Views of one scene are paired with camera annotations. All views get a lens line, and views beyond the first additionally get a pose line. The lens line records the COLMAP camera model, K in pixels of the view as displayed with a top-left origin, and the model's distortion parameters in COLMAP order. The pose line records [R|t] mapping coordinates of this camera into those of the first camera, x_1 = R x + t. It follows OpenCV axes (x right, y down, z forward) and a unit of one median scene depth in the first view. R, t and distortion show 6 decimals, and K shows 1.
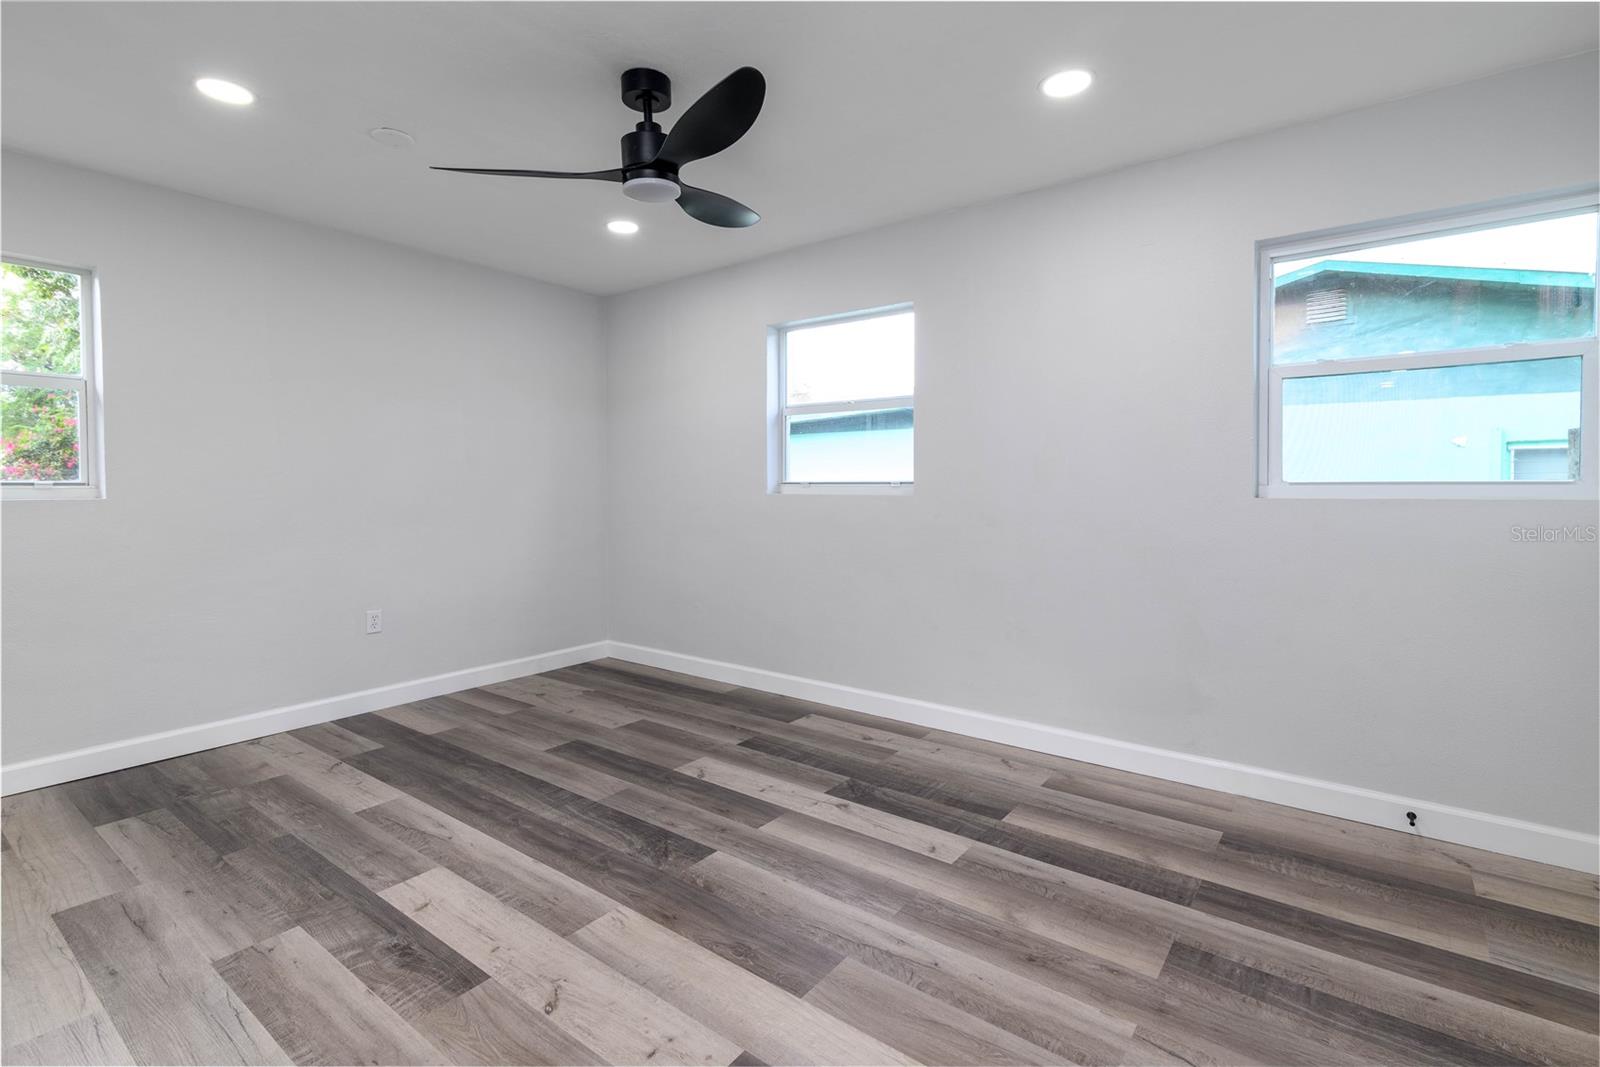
lens RADIAL K [[739.5, 0, 820.6], [0, 739.5, 491.9], [0, 0, 1]] dist [0.013787, -0.001043]
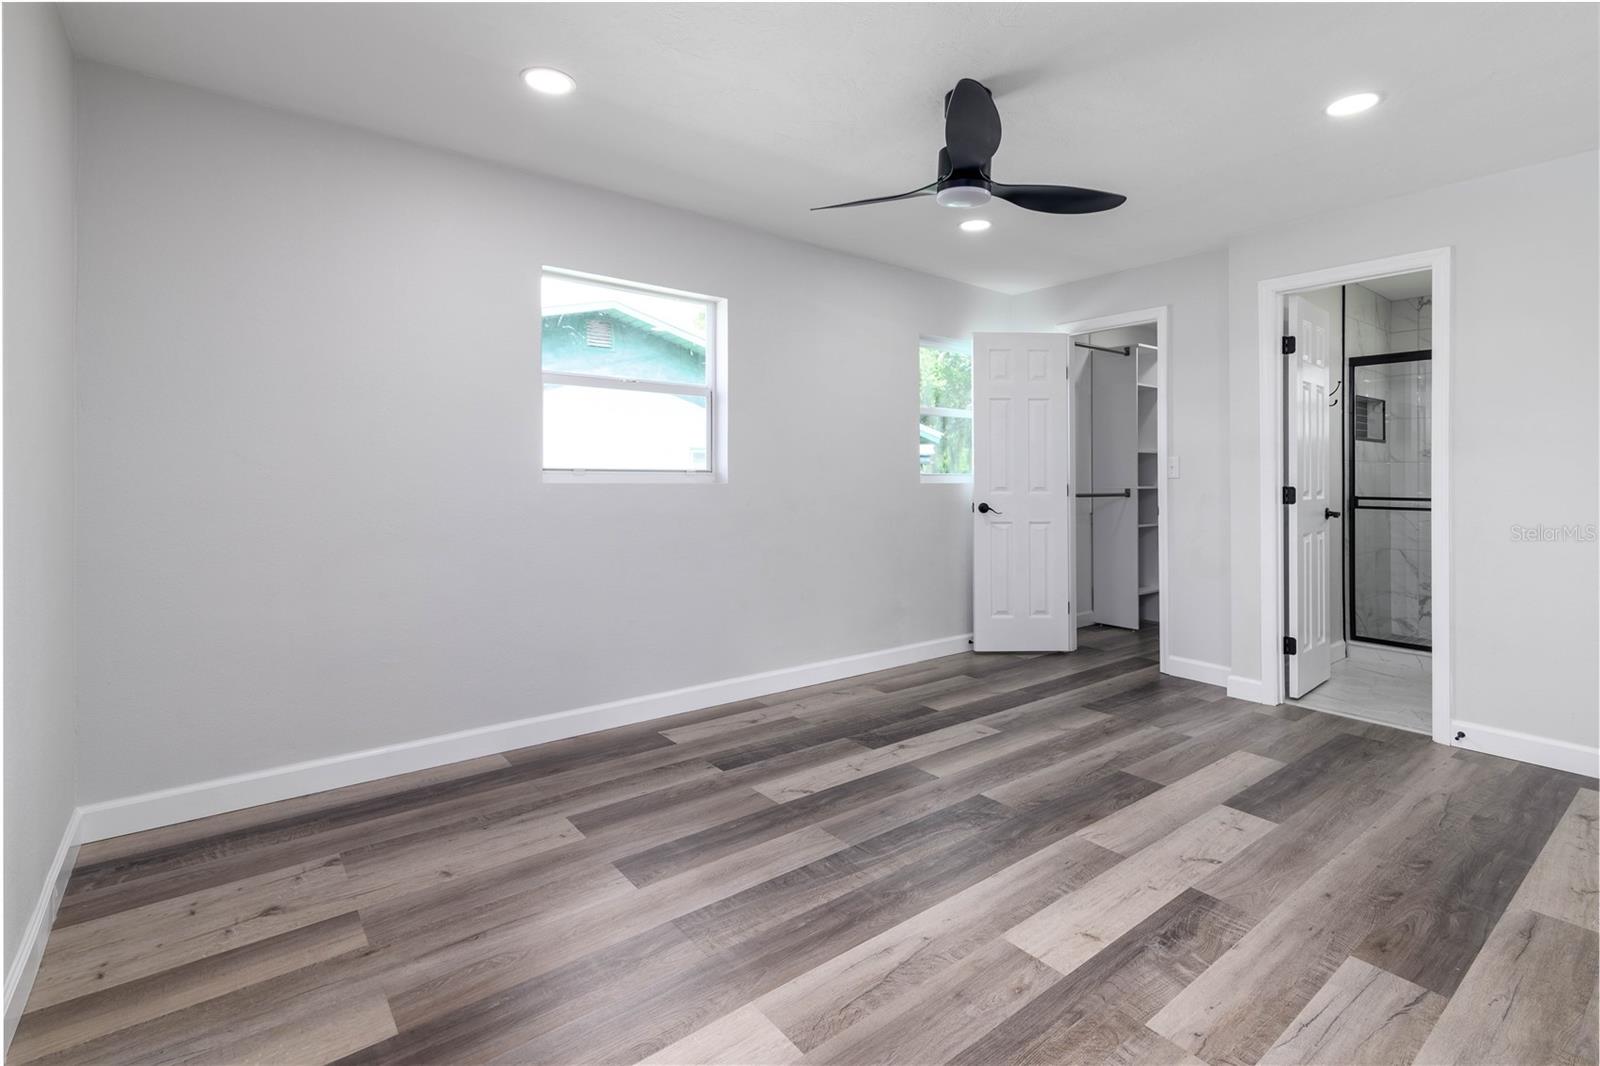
lens RADIAL K [[739.5, 0, 808.2], [0, 739.5, 471.6], [0, 0, 1]] dist [0.013787, -0.001043]
pose [[0.264231, 0.009080, 0.964417, -1.086886], [0.002216, 0.999947, -0.010021, -0.001839], [-0.964457, 0.004785, 0.264197, 0.786057]]
